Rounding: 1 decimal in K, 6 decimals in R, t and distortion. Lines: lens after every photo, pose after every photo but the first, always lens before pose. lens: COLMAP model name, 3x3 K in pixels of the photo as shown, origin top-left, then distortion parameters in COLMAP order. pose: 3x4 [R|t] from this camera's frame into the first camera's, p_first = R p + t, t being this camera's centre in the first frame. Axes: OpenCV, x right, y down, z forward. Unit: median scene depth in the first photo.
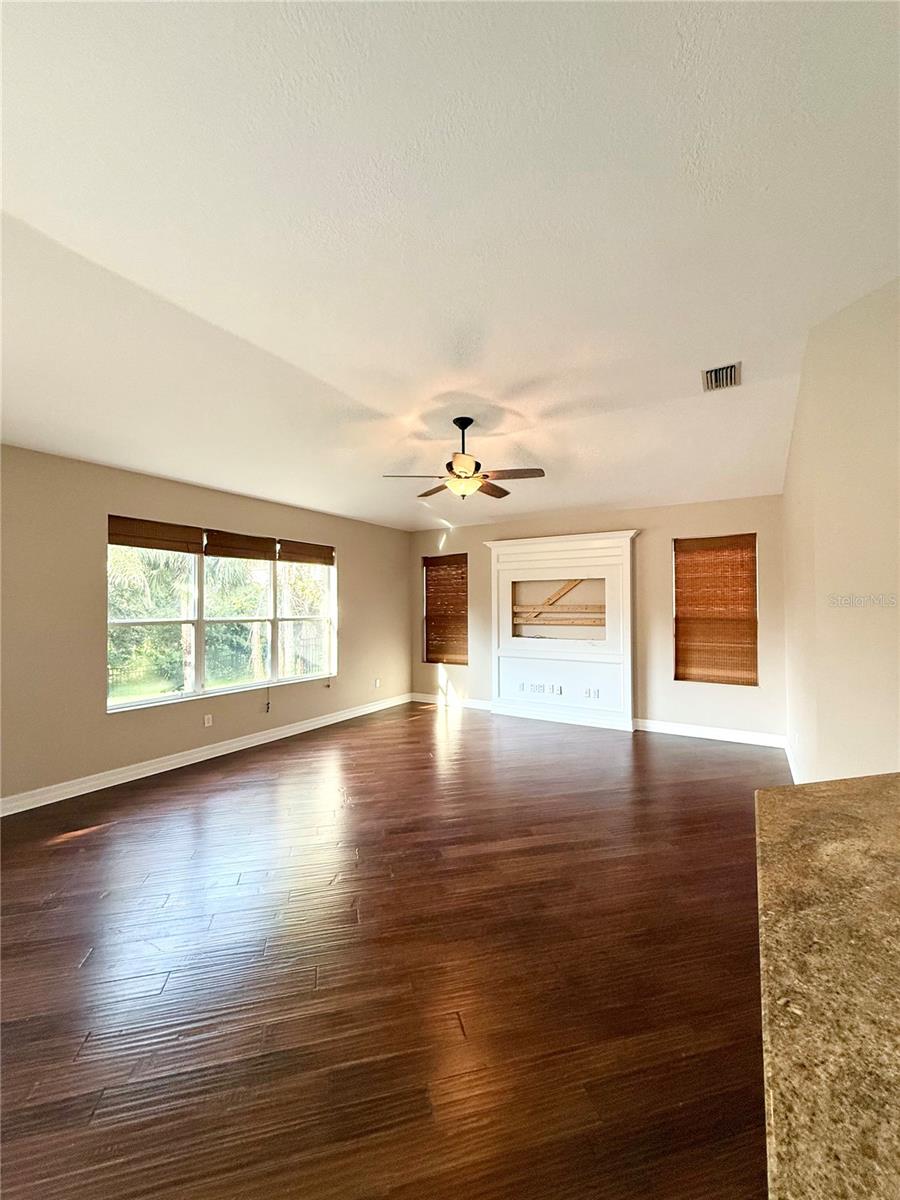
lens RADIAL K [[477.7, 0, 450.1], [0, 477.7, 597.0], [0, 0, 1]] dist [-0.000087, 0.000120]
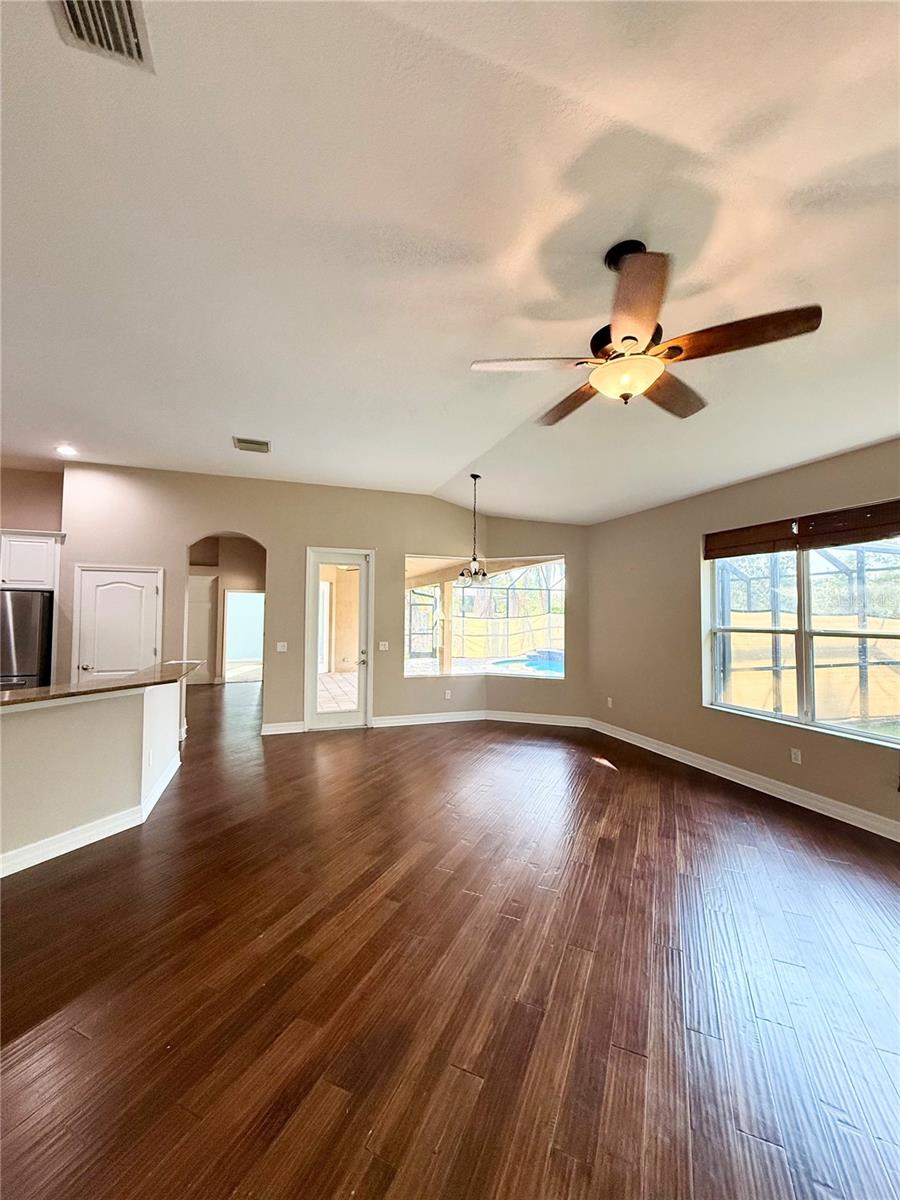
lens RADIAL K [[477.7, 0, 450.1], [0, 477.7, 597.0], [0, 0, 1]] dist [-0.000087, 0.000120]
pose [[-0.614125, -0.040430, -0.788173, 0.539845], [0.004038, 0.998513, -0.054366, 0.037482], [0.789199, -0.036570, -0.613048, 1.153870]]
